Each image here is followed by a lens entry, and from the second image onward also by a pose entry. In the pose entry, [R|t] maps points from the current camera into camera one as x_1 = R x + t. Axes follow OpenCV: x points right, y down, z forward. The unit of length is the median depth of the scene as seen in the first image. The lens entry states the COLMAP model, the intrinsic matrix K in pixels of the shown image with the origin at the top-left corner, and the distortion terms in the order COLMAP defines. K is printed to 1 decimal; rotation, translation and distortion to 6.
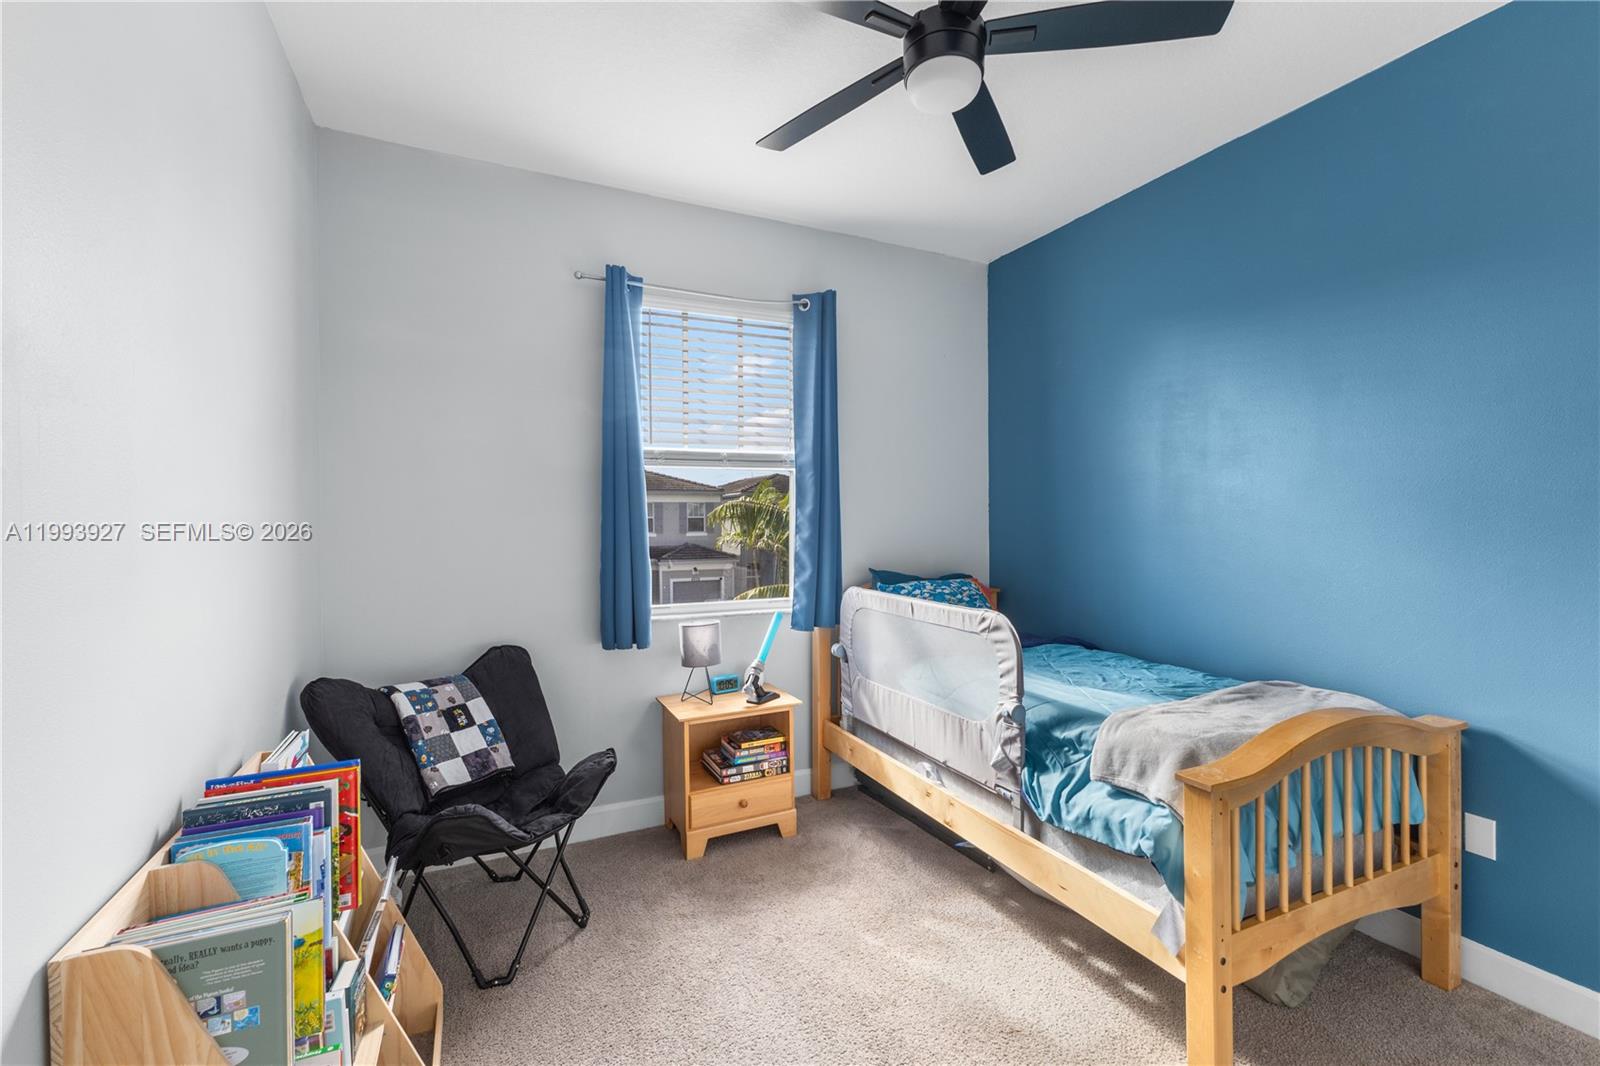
lens RADIAL K [[702.1, 0, 810.1], [0, 702.1, 532.9], [0, 0, 1]] dist [0.009835, -0.003234]
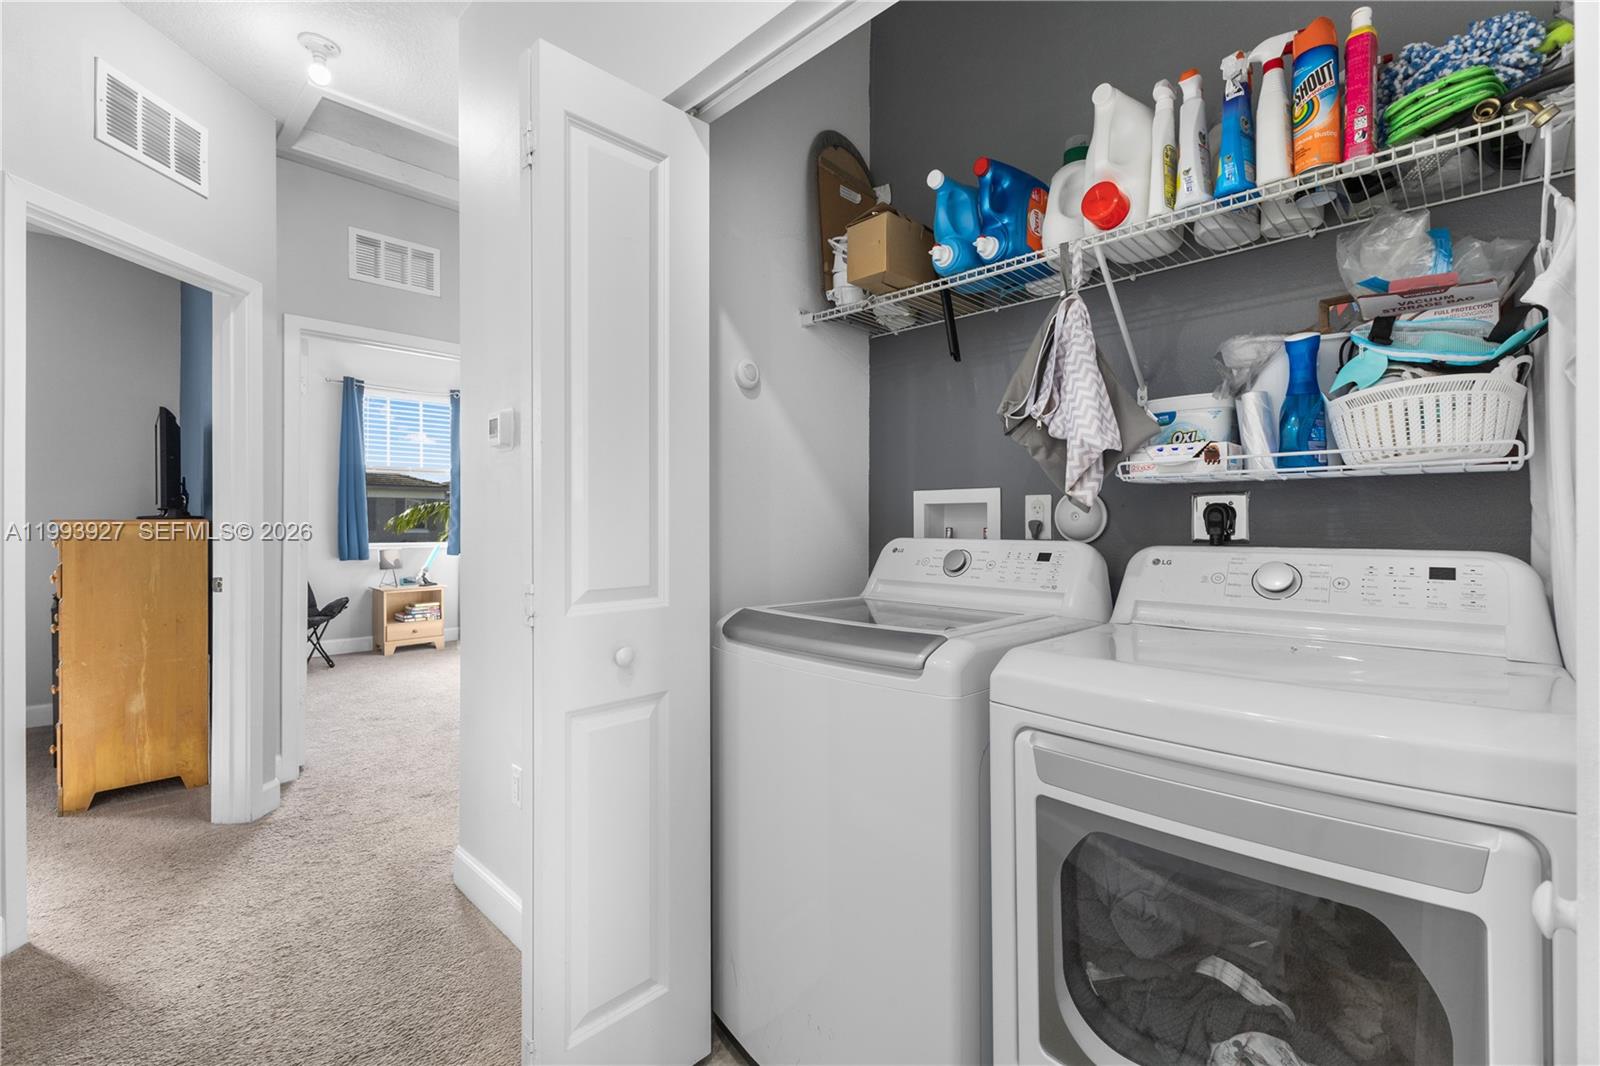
lens RADIAL K [[702.1, 0, 846.3], [0, 702.1, 523.2], [0, 0, 1]] dist [0.009835, -0.003234]
pose [[0.932403, 0.009430, 0.361298, 0.345579], [-0.001236, 0.999737, -0.022904, 0.094627], [-0.361419, 0.020909, 0.932169, -1.471659]]
